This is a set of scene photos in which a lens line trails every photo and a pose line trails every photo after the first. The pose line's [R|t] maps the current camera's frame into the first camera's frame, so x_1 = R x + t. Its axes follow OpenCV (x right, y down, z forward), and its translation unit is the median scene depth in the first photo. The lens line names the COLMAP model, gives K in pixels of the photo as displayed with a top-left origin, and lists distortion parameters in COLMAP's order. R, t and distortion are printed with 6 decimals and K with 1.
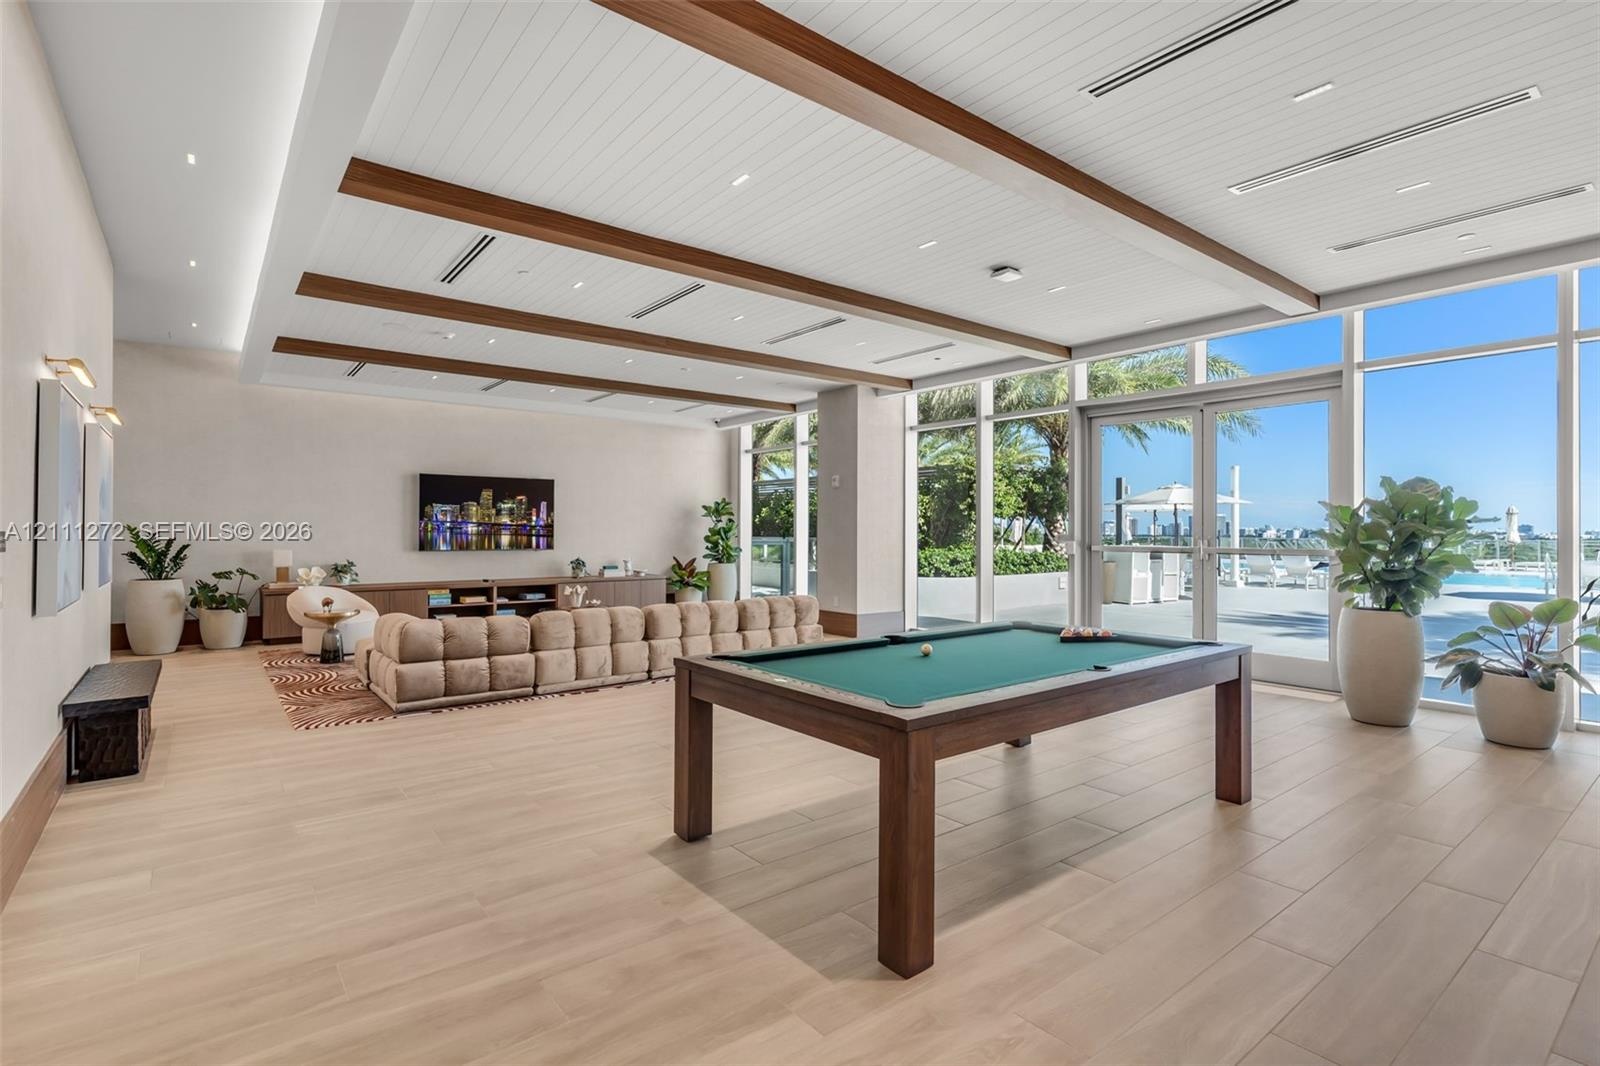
lens RADIAL K [[765.0, 0, 802.0], [0, 765.0, 523.2], [0, 0, 1]] dist [0.000155, -0.000034]
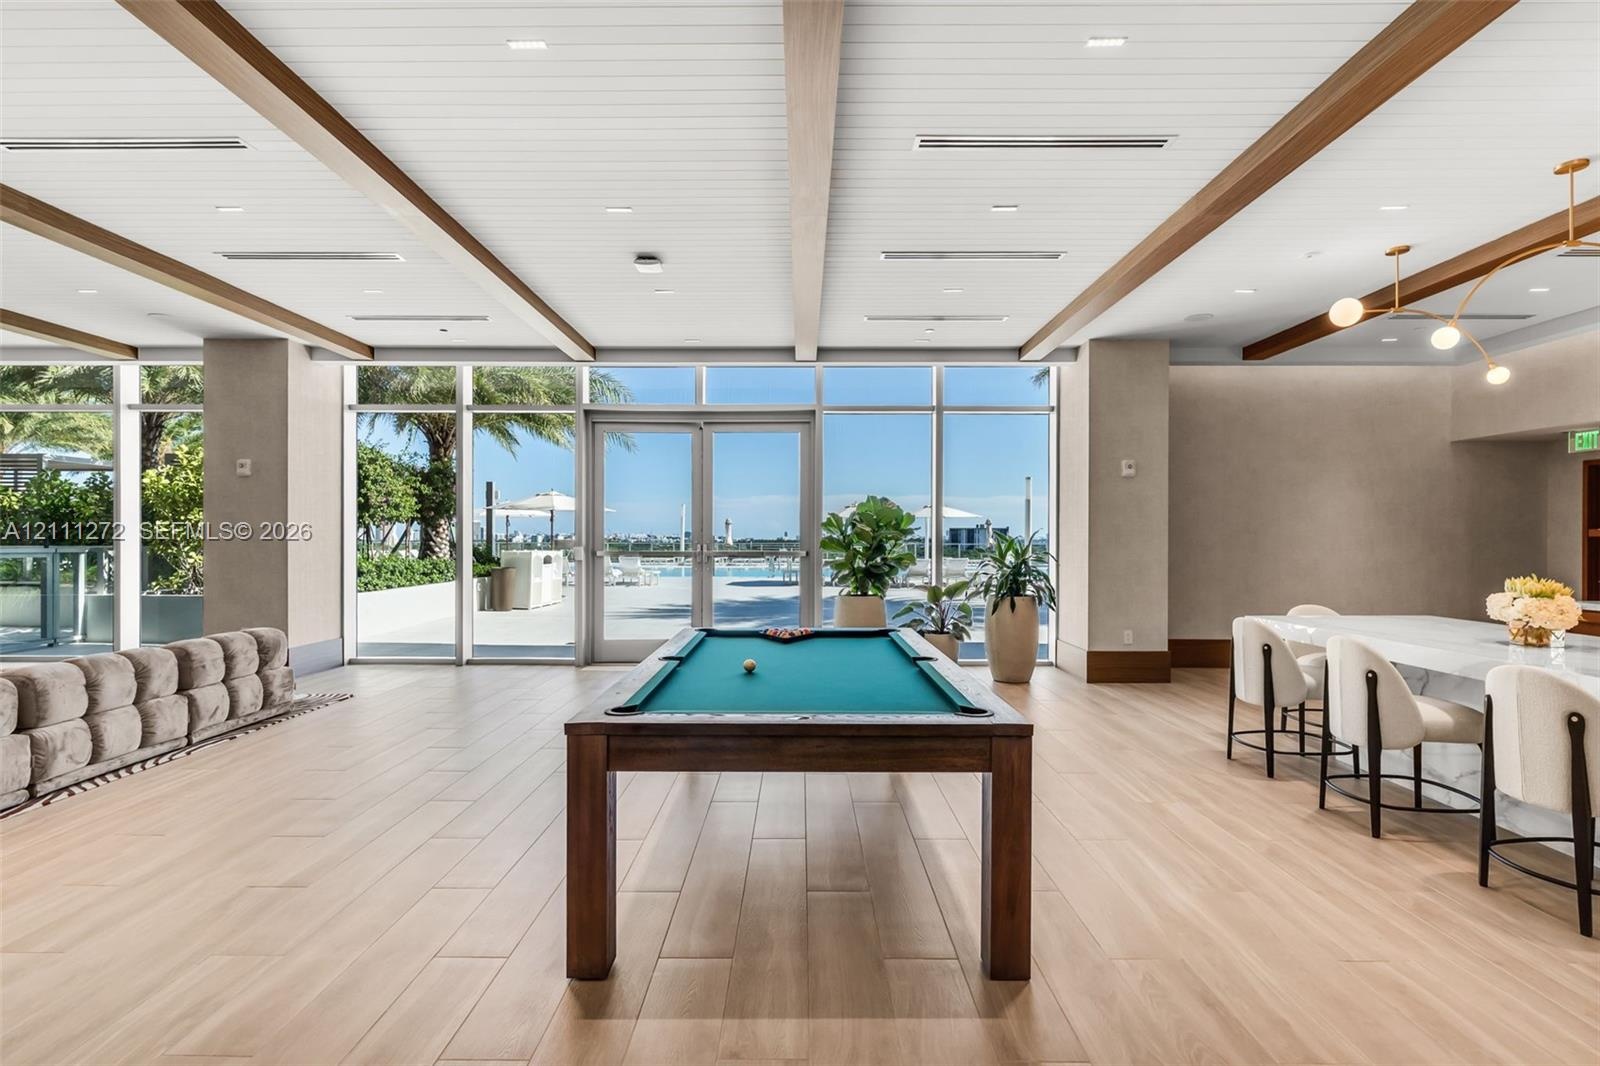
lens RADIAL K [[768.3, 0, 797.6], [0, 768.3, 539.2], [0, 0, 1]] dist [-0.000665, 0.000602]
pose [[0.622318, -0.002854, 0.782760, -0.211161], [-0.008277, 0.999913, 0.010227, 0.001155], [-0.782721, -0.012843, 0.622240, 0.152608]]
